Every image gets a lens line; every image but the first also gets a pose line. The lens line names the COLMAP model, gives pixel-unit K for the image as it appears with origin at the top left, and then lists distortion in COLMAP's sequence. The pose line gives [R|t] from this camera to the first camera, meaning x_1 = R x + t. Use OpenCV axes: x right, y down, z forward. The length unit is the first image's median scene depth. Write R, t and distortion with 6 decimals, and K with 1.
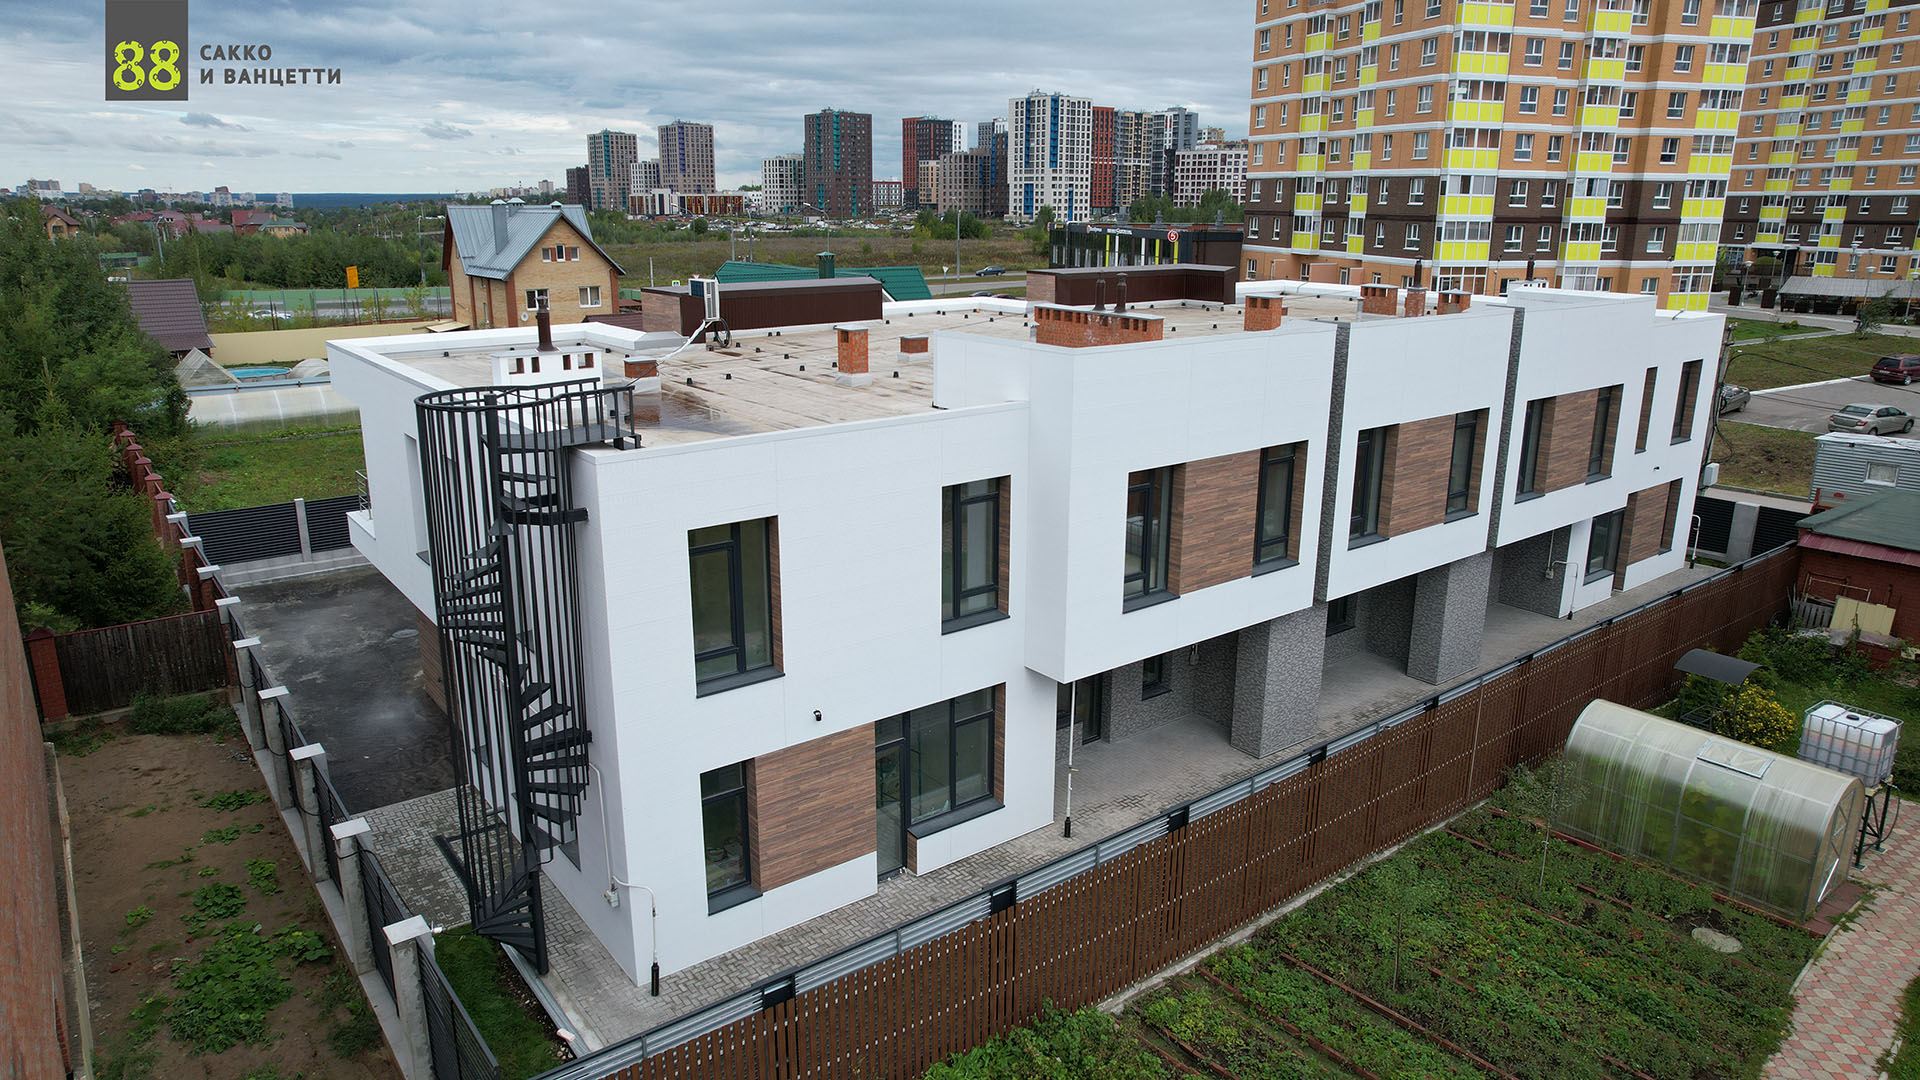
lens RADIAL K [[1222.5, 0, 959.1], [0, 1222.5, 536.4], [0, 0, 1]] dist [-0.069653, 0.039315]
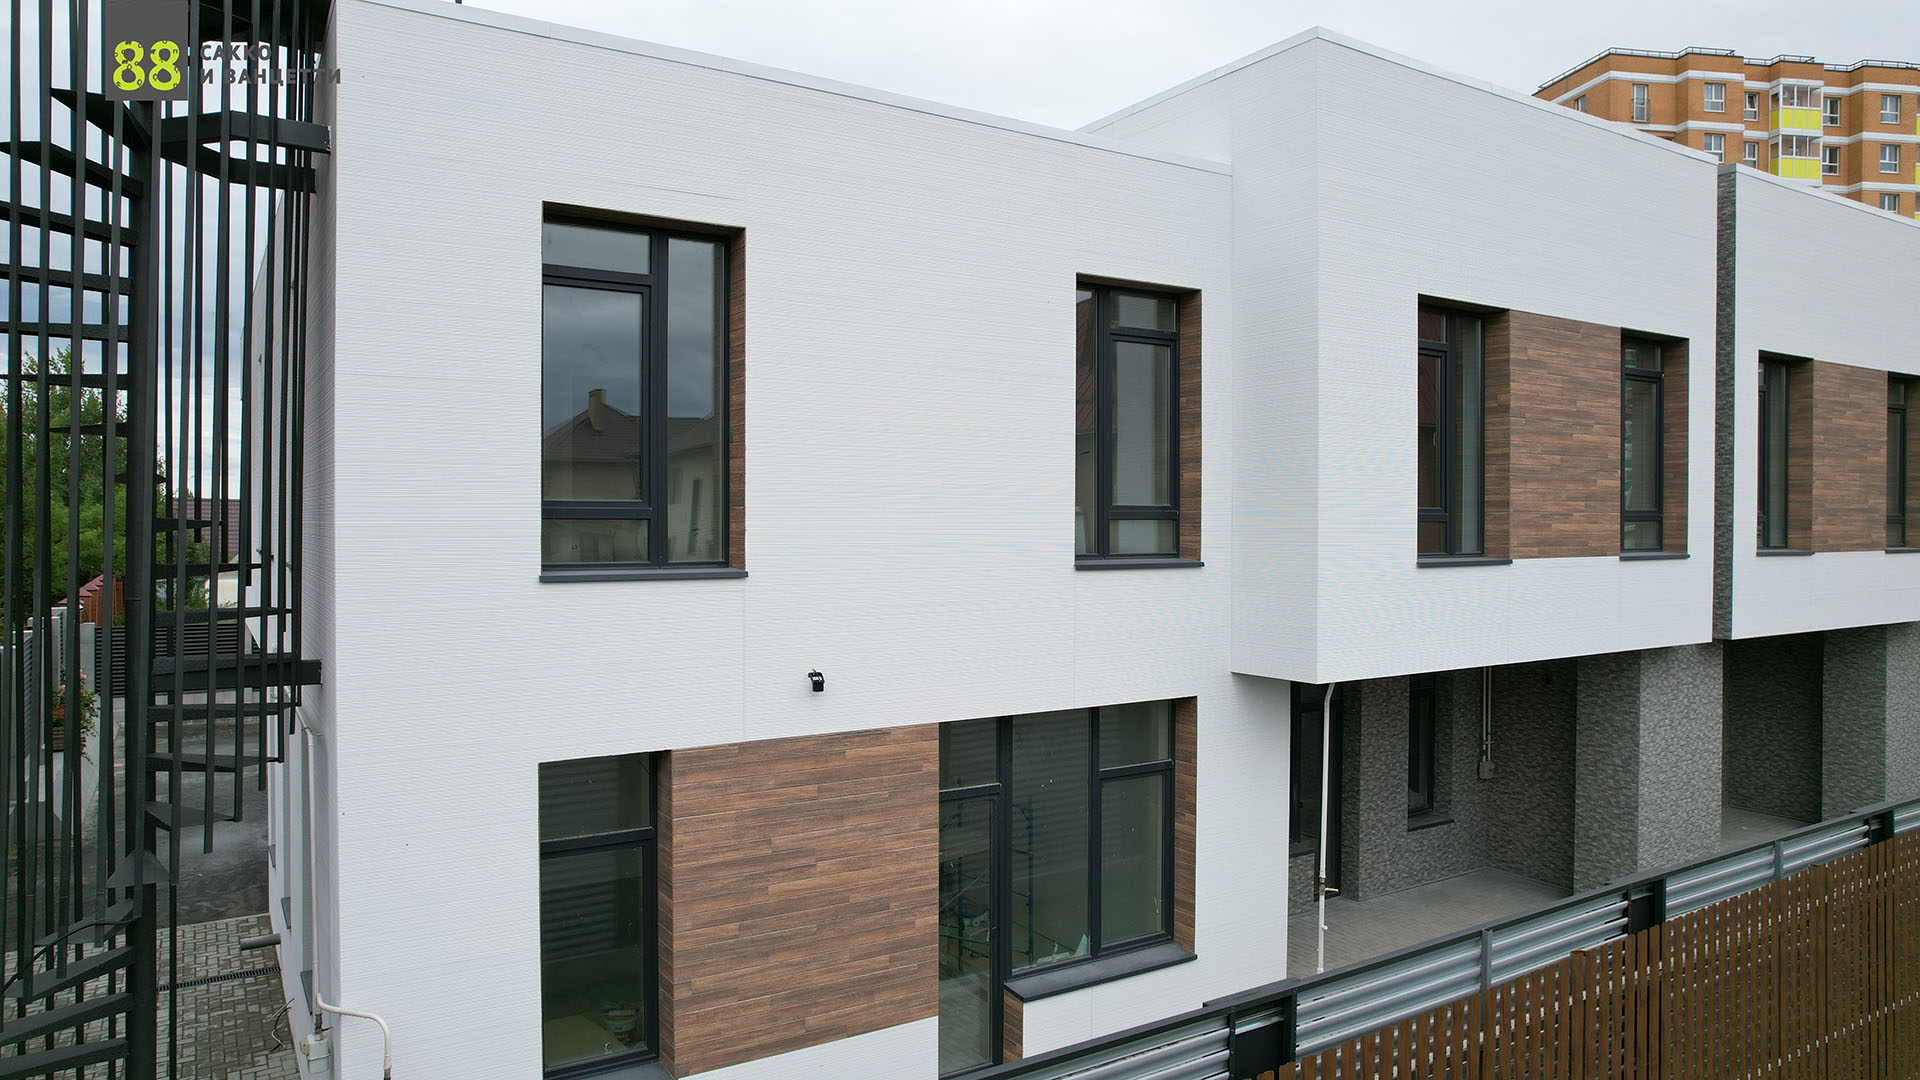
lens RADIAL K [[1222.5, 0, 956.5], [0, 1222.5, 538.3], [0, 0, 1]] dist [-0.069653, 0.039315]
pose [[0.995332, -0.001678, -0.096492, -0.014097], [-0.023322, 0.966032, -0.257367, 0.196075], [0.093647, 0.258416, 0.961484, 0.486573]]
